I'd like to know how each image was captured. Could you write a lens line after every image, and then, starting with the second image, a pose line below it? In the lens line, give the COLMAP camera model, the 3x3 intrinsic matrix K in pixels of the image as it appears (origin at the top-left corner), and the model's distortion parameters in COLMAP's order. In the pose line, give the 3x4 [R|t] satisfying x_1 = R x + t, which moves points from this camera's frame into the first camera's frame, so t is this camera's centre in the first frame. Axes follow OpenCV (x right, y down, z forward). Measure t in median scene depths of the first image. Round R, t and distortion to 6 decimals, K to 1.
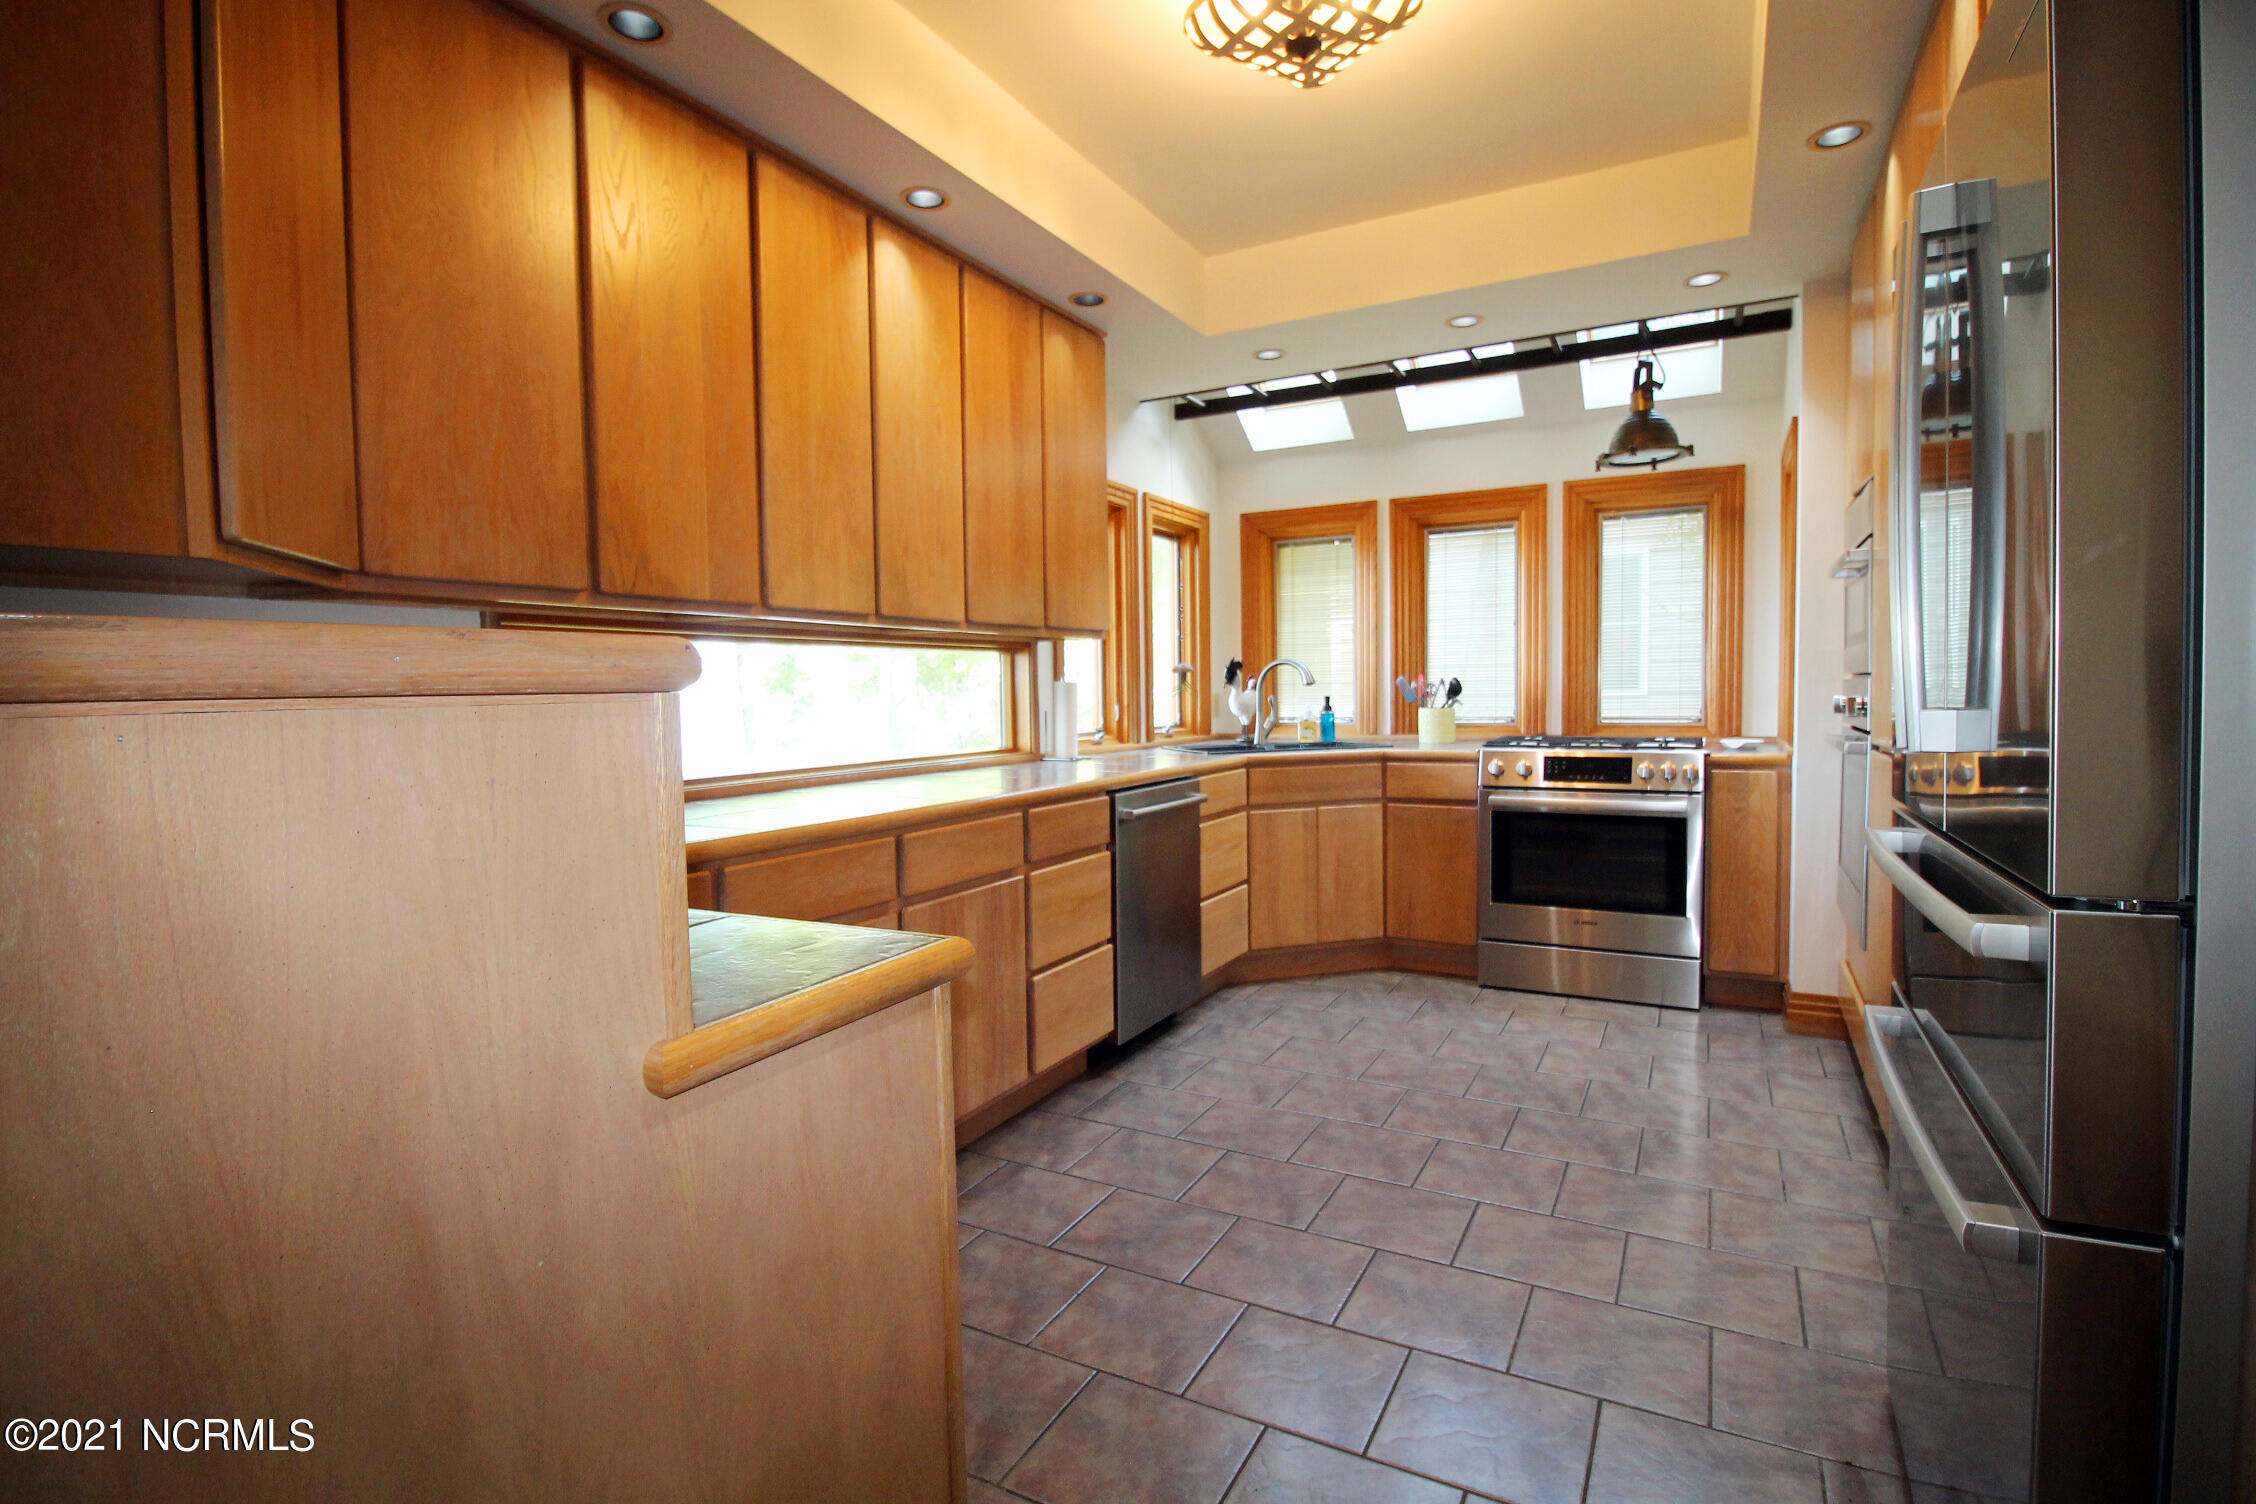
lens RADIAL K [[1073.6, 0, 1117.6], [0, 1073.6, 750.8], [0, 0, 1]] dist [-0.011294, -0.001831]
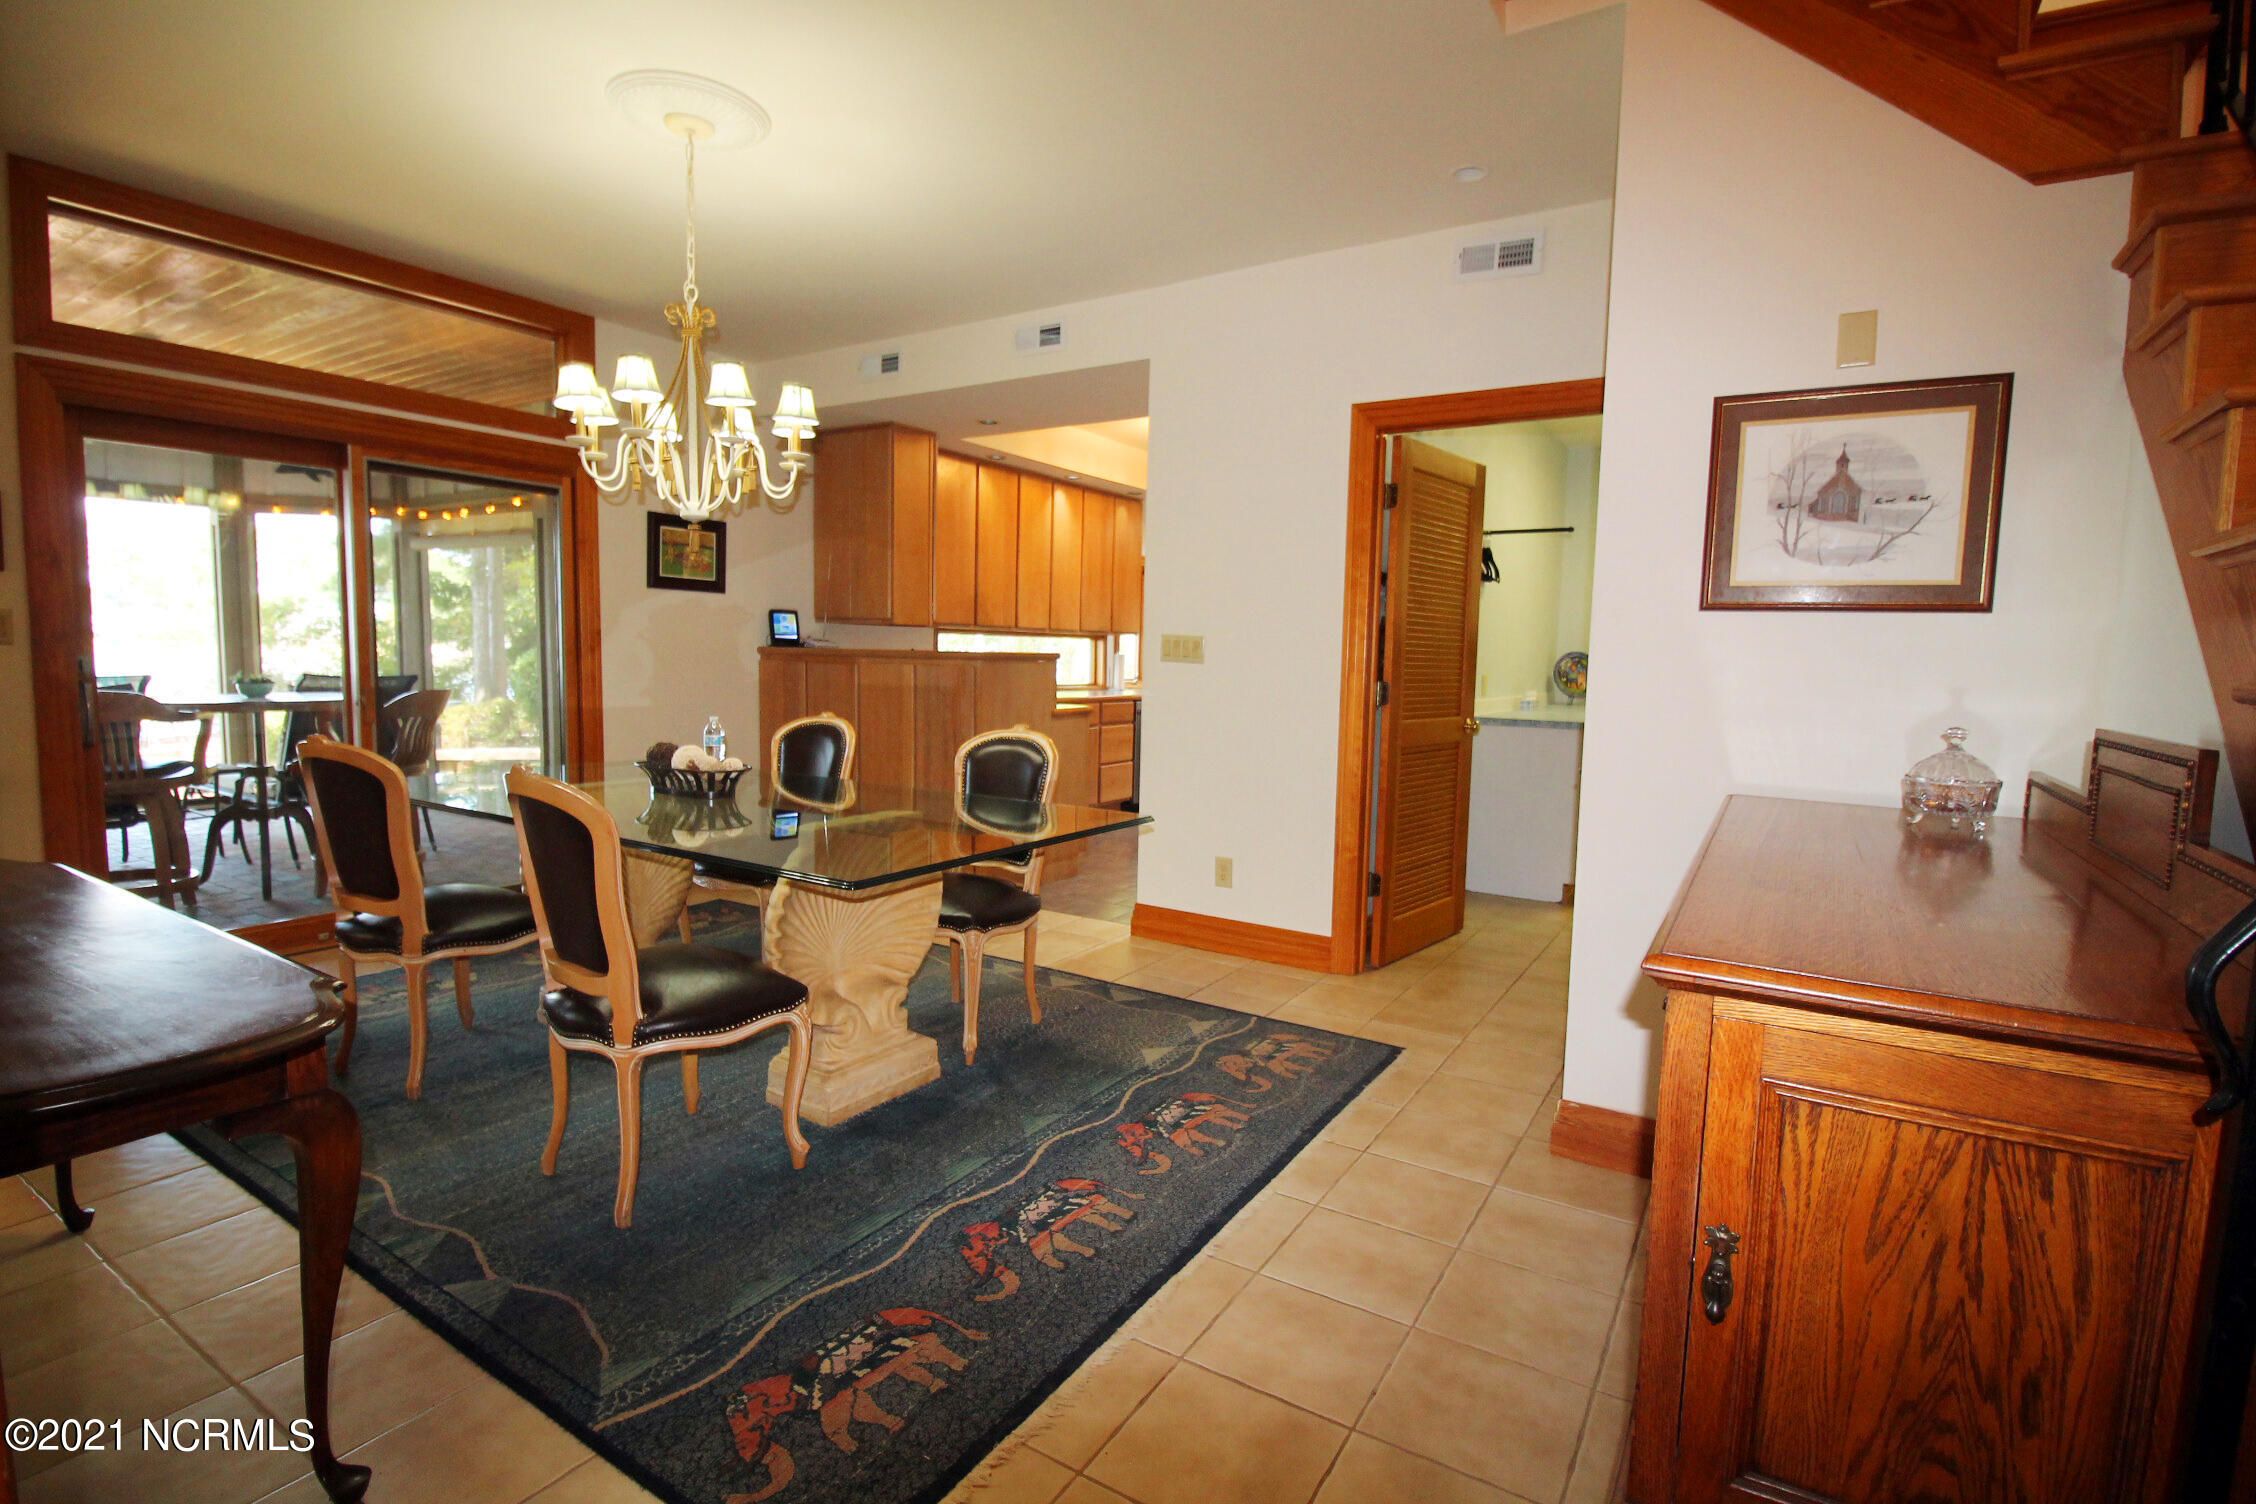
lens RADIAL K [[1073.6, 0, 1121.3], [0, 1073.6, 747.7], [0, 0, 1]] dist [-0.011294, -0.001831]
pose [[0.997343, 0.046609, -0.055988, 0.088715], [-0.044699, 0.998391, 0.034900, 0.050149], [0.057524, -0.032305, 0.997821, -1.228293]]
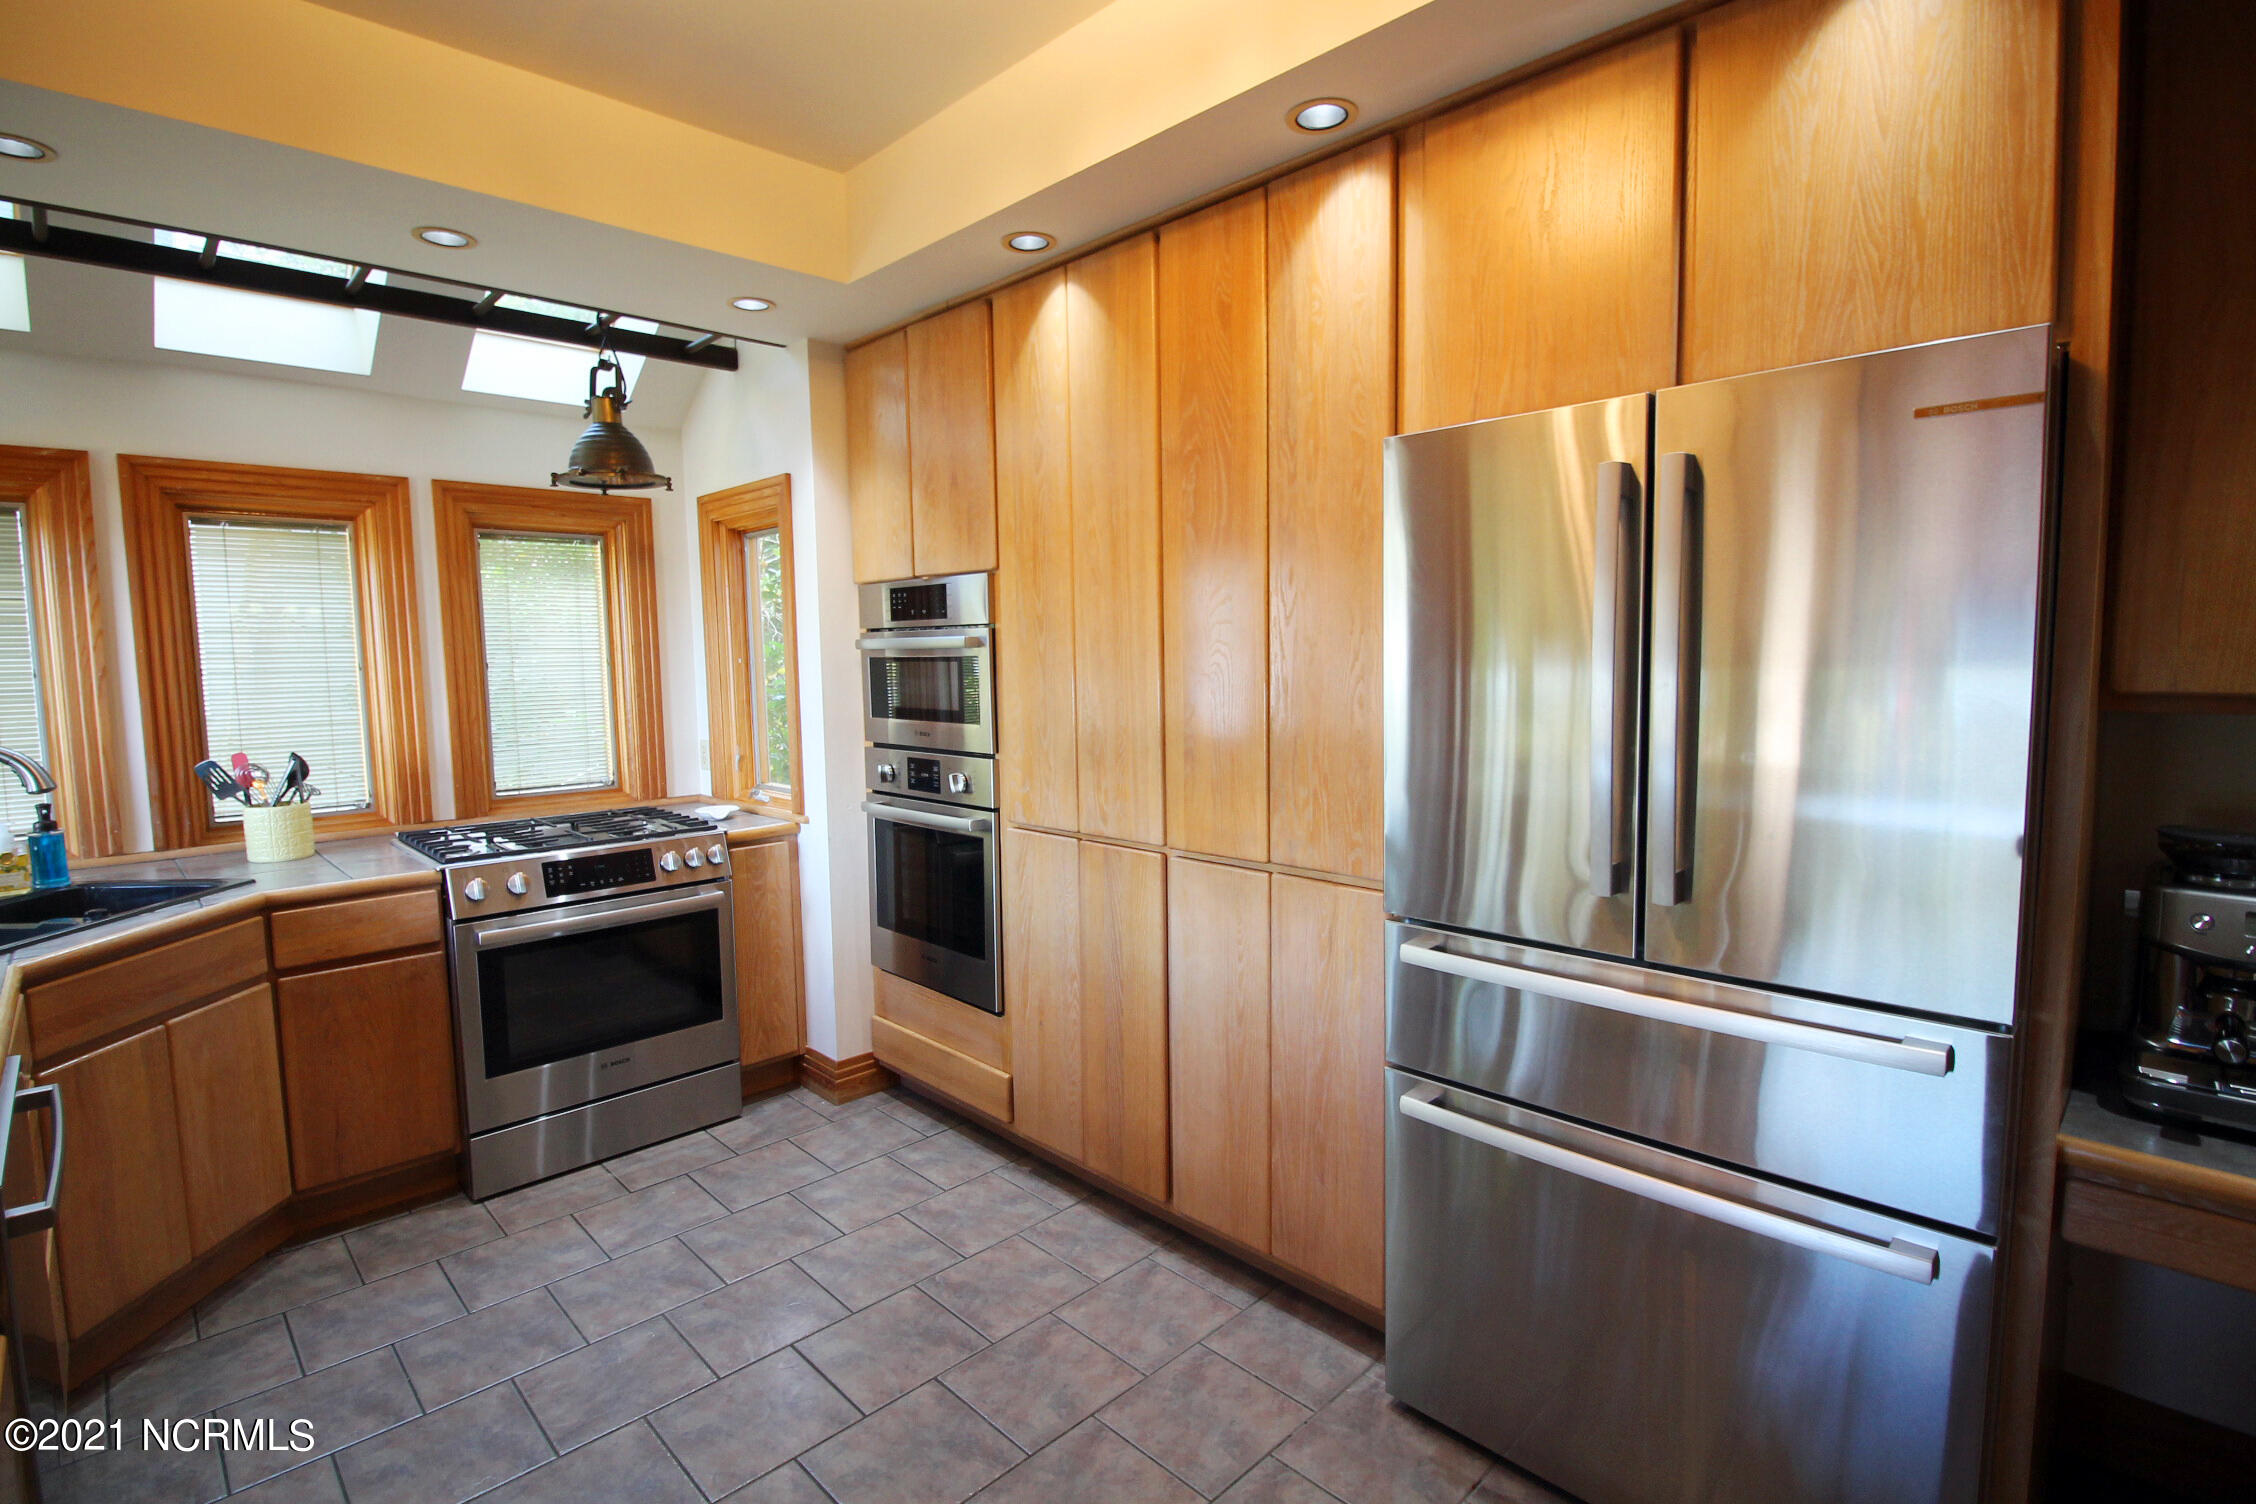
lens RADIAL K [[1073.6, 0, 1128.1], [0, 1073.6, 749.9], [0, 0, 1]] dist [-0.011294, -0.001831]
pose [[0.284412, -0.077800, 0.955540, -0.198520], [0.063088, 0.996060, 0.062322, -0.097959], [-0.956624, 0.042558, 0.288200, 0.406328]]
